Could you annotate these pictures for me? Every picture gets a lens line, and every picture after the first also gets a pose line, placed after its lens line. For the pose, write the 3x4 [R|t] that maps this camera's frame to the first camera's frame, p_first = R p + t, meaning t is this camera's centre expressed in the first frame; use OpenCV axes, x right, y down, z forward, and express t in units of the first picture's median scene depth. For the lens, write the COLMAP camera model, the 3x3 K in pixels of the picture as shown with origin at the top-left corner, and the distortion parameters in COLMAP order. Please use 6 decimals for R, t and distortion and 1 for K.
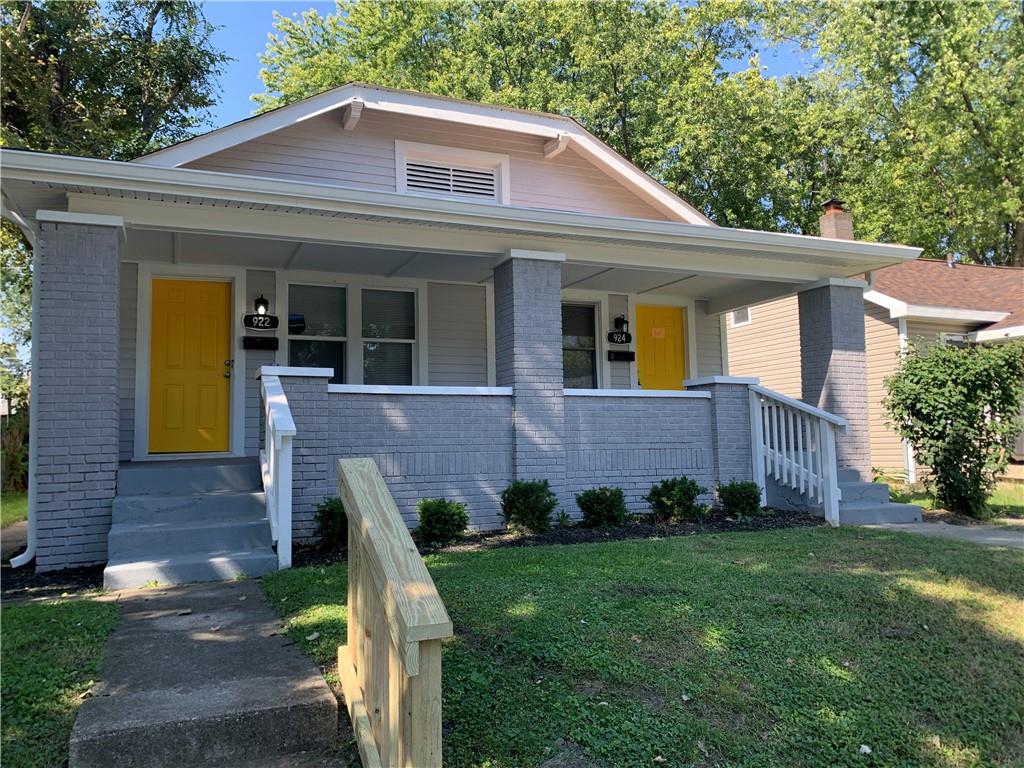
lens RADIAL K [[781.0, 0, 541.1], [0, 781.0, 384.3], [0, 0, 1]] dist [0.004852, -0.002398]
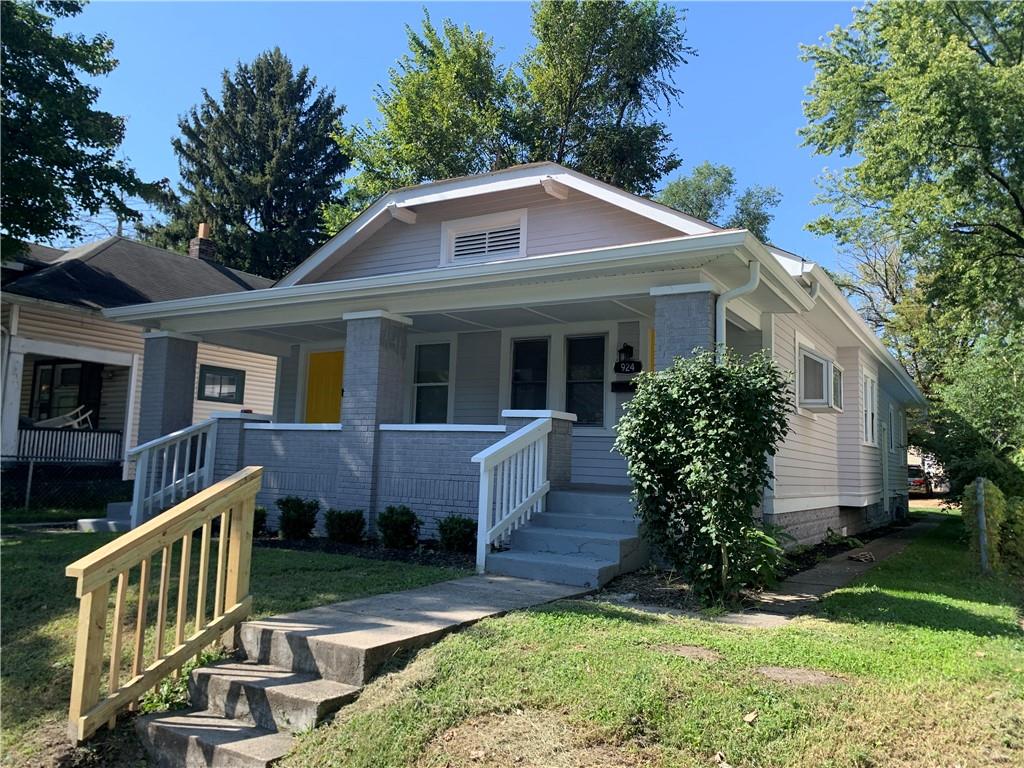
lens RADIAL K [[777.5, 0, 512.0], [0, 777.5, 384.0], [0, 0, 1]] dist [0.009908, -0.028551]
pose [[0.597175, -0.050221, -0.800537, 0.959961], [0.018785, 0.998640, -0.048636, 0.004970], [0.801891, 0.014006, 0.597307, 0.405245]]
